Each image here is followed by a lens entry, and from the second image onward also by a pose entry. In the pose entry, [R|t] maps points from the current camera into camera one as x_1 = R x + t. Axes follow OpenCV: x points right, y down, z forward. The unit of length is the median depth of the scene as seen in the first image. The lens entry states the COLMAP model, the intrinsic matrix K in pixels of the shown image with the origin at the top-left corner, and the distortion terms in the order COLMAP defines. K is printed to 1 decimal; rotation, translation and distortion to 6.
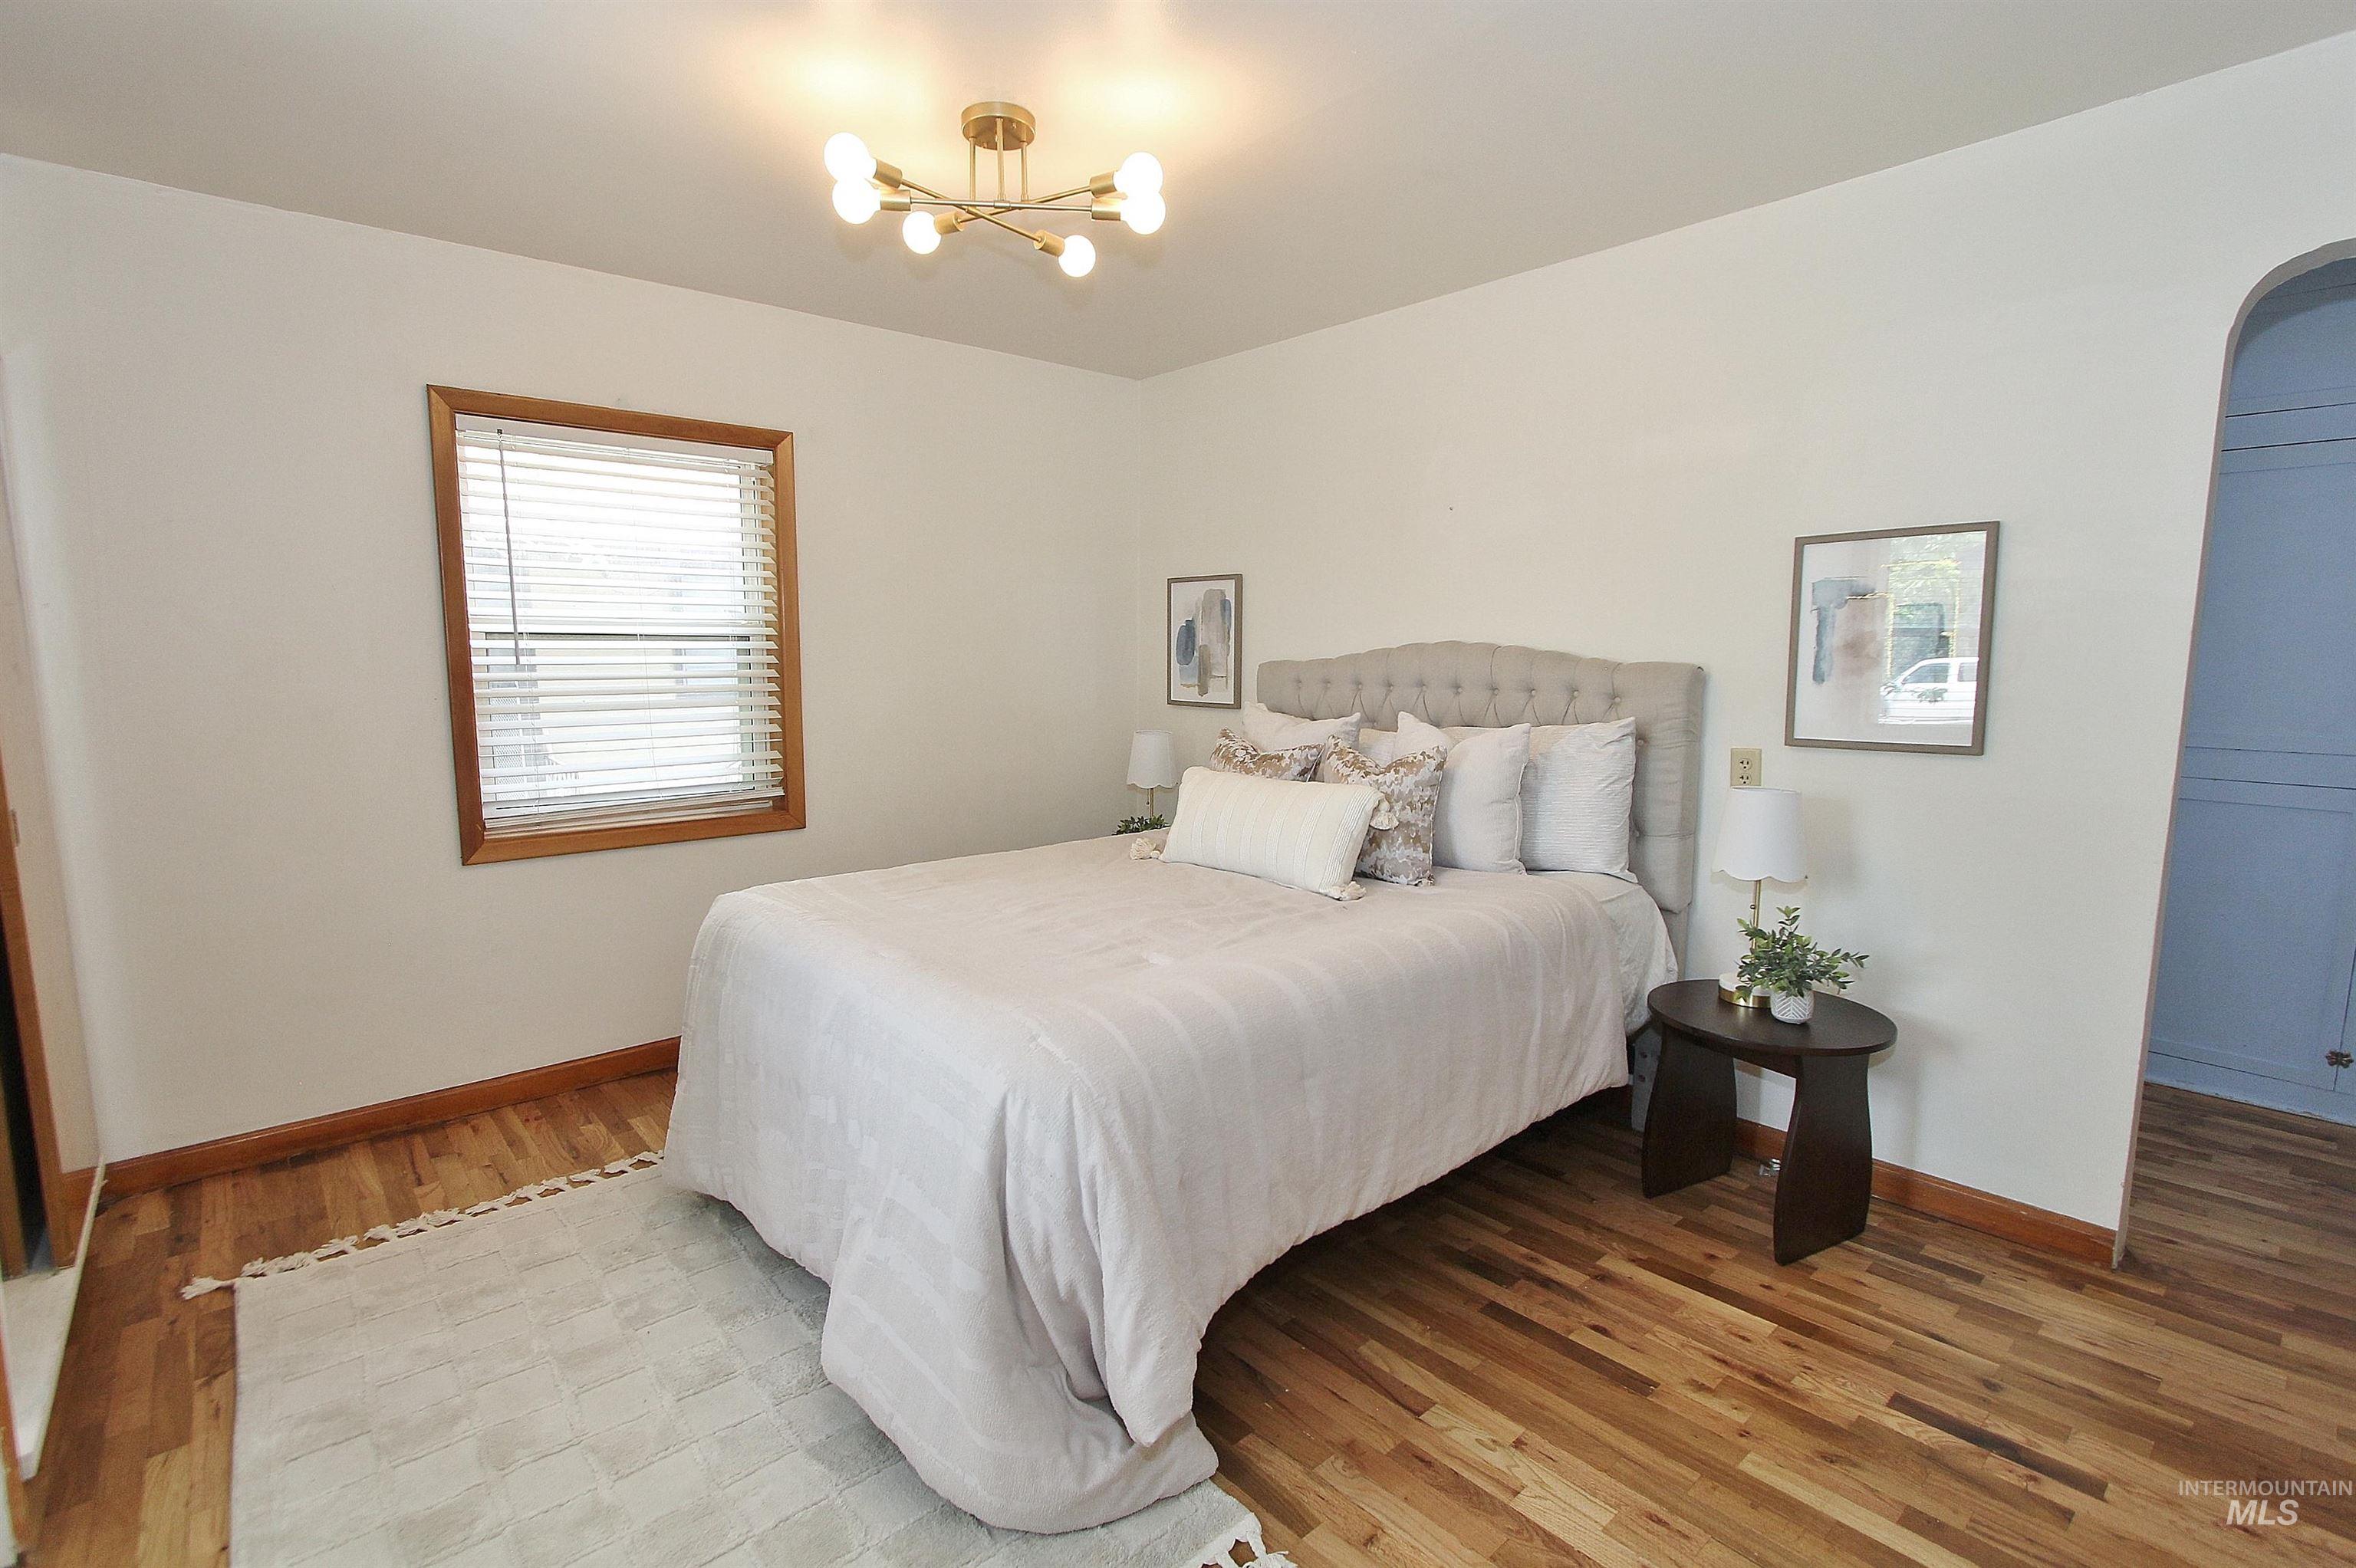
lens RADIAL K [[1078.1, 0, 1169.4], [0, 1078.1, 785.0], [0, 0, 1]] dist [-0.016732, 0.000579]
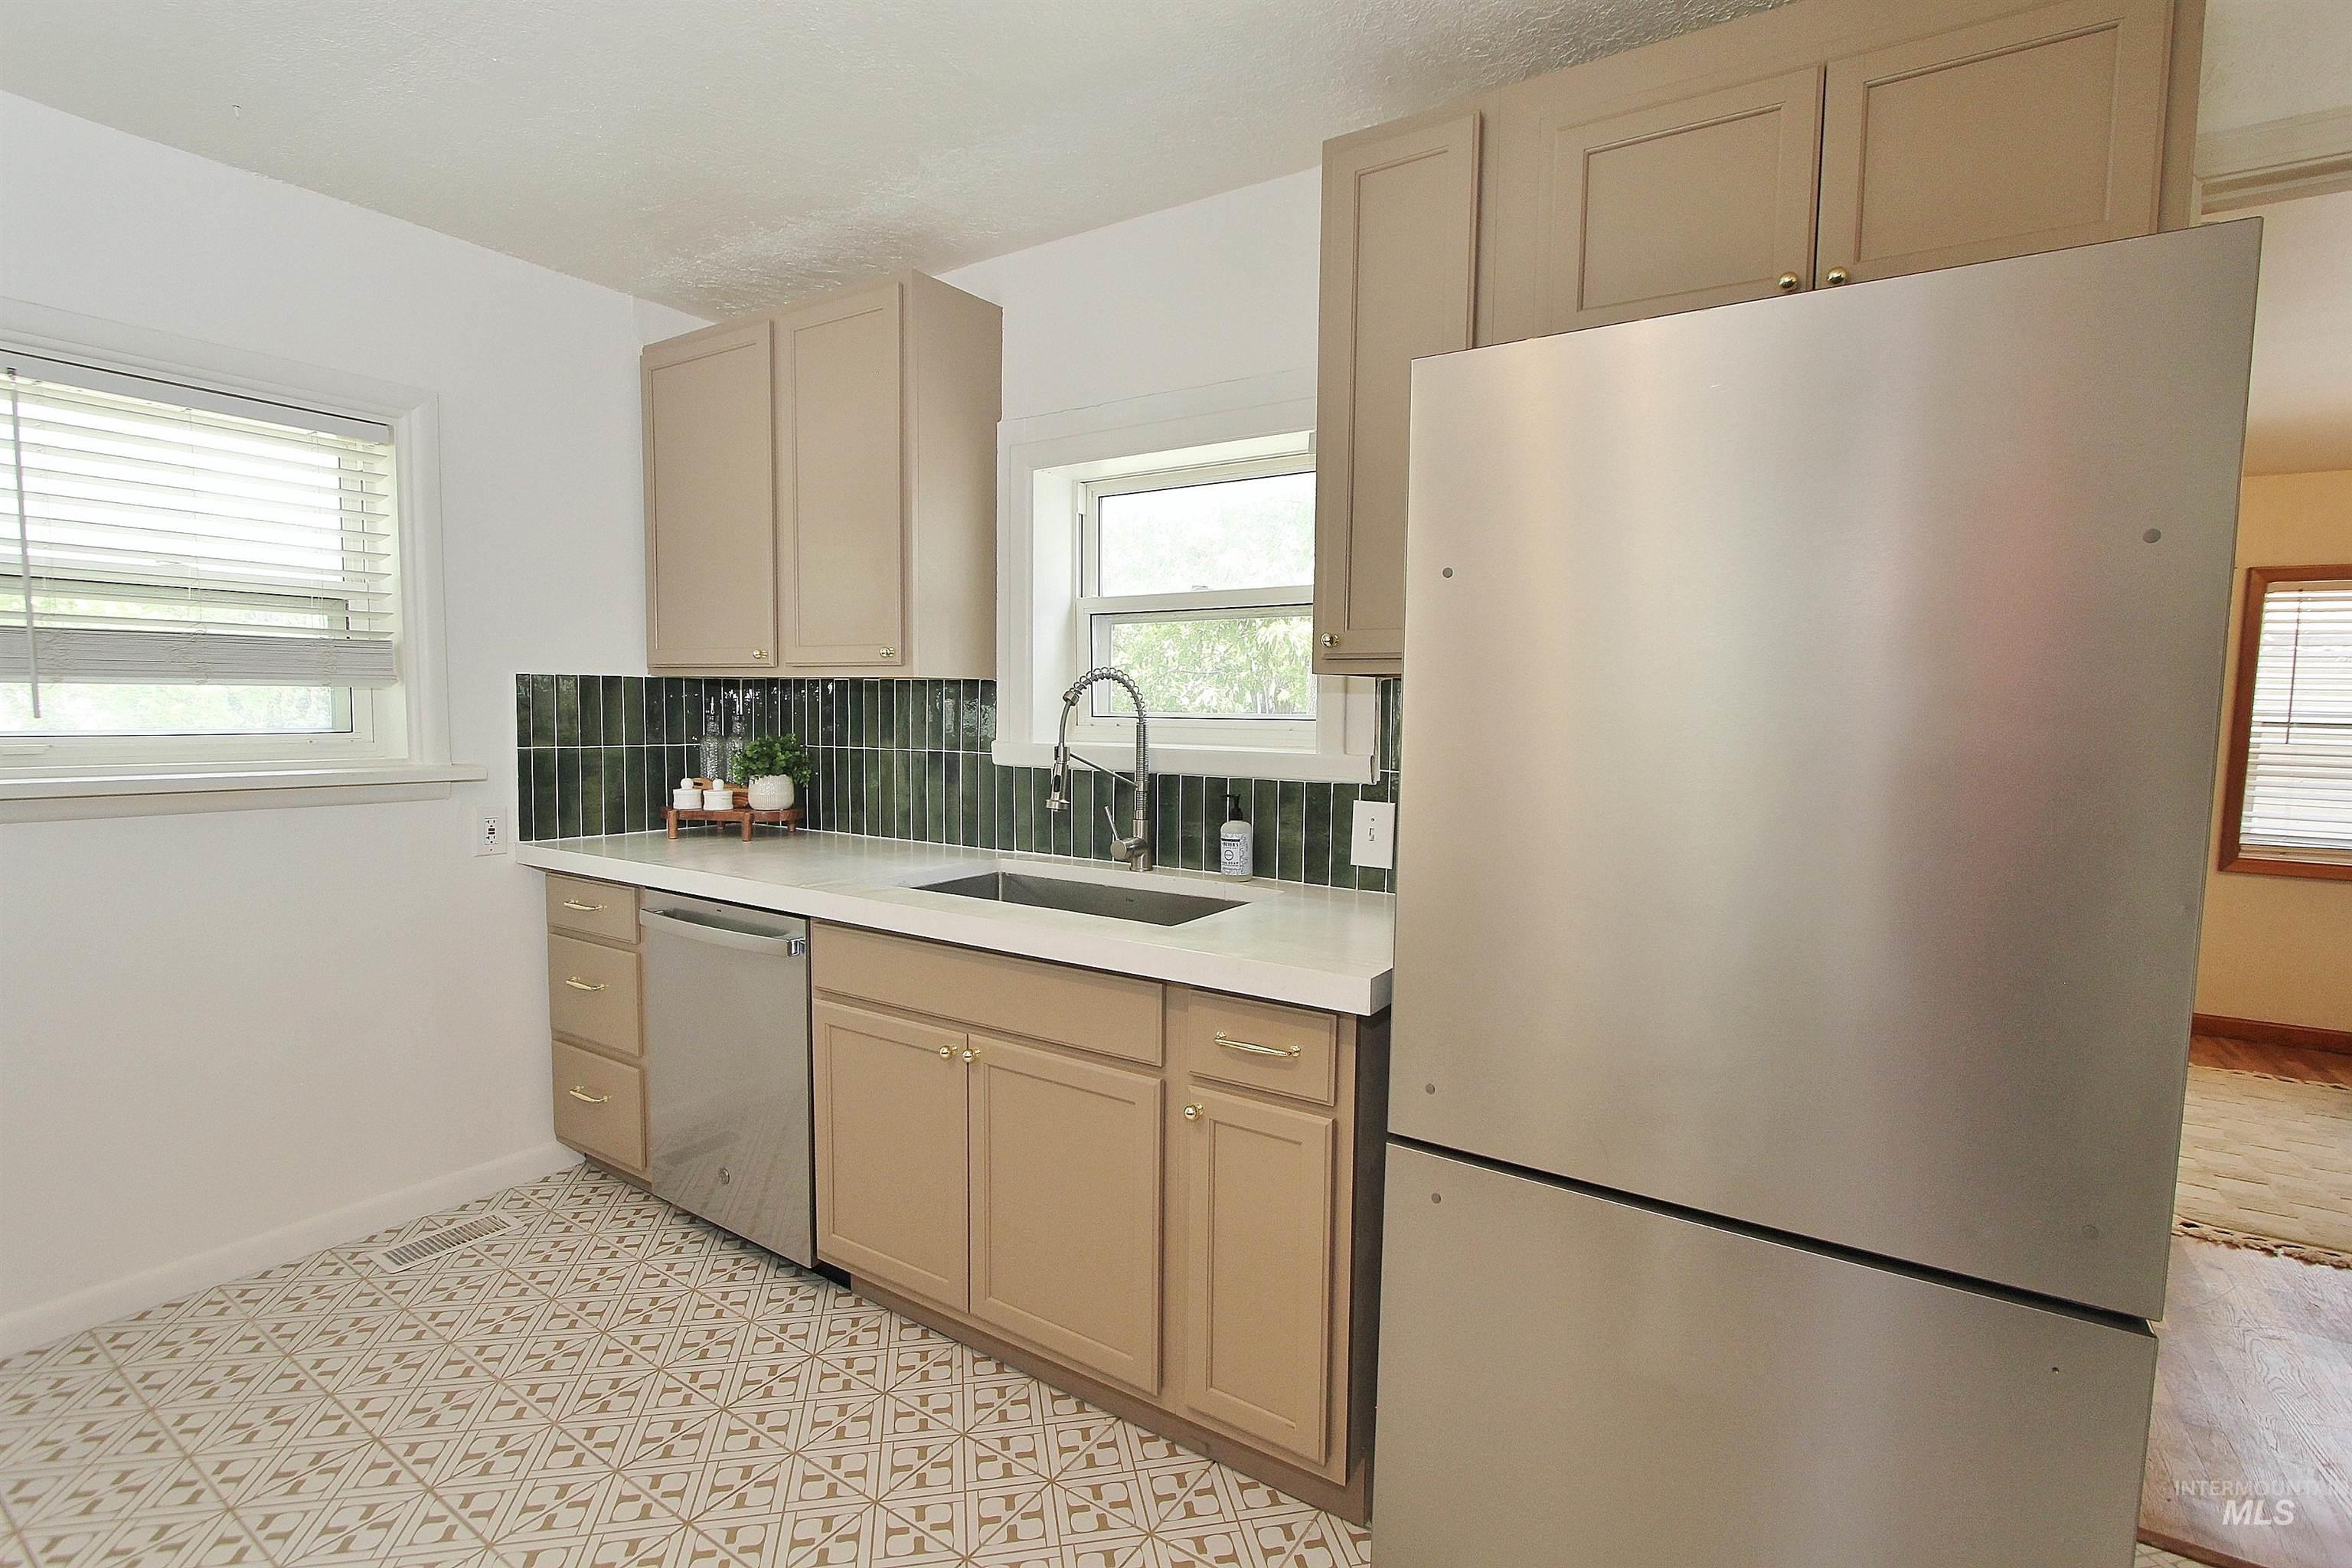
lens RADIAL K [[1076.4, 0, 1173.9], [0, 1076.4, 794.2], [0, 0, 1]] dist [-0.016732, 0.000579]
pose [[0.263597, 0.089874, -0.960437, 0.406092], [-0.137493, 0.988985, 0.054810, 0.089419], [0.954784, 0.117606, 0.273051, -0.879761]]
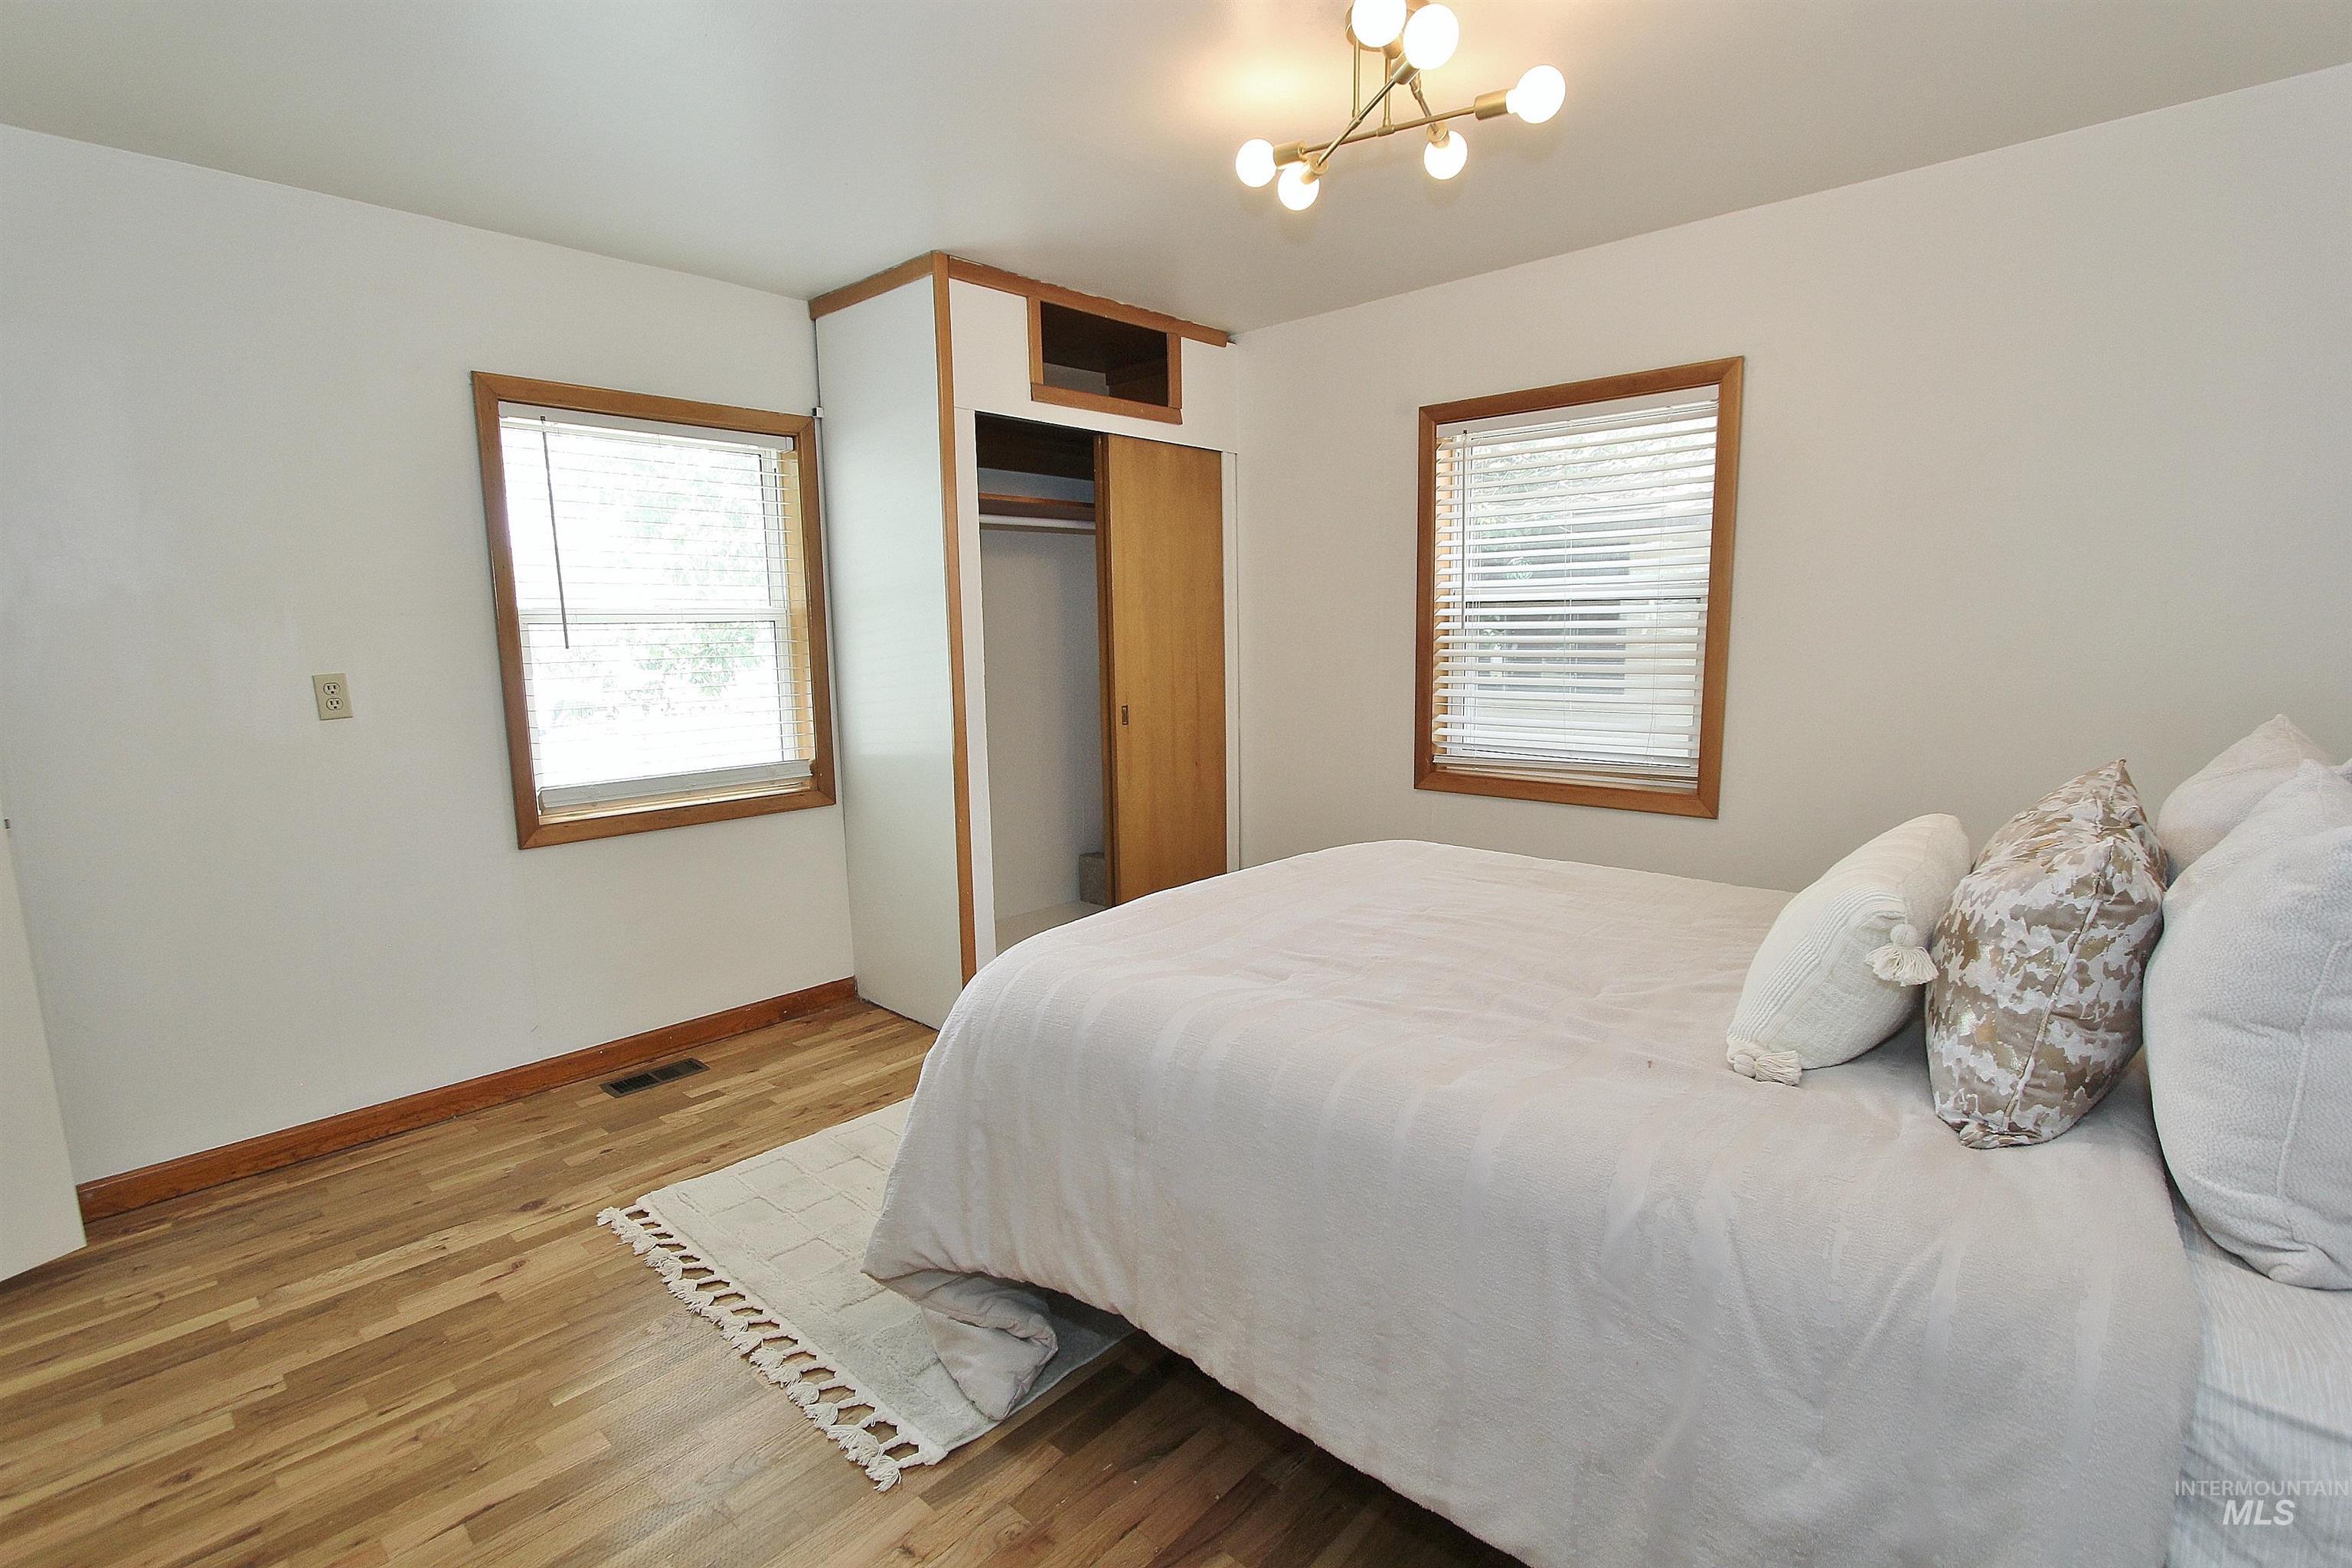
lens RADIAL K [[1076.4, 0, 1171.7], [0, 1076.4, 790.0], [0, 0, 1]] dist [-0.016732, 0.000579]
pose [[0.123686, 0.149844, -0.980943, 0.551095], [-0.109444, 0.984562, 0.136597, -0.065196], [0.986268, 0.090463, 0.138176, 0.543058]]
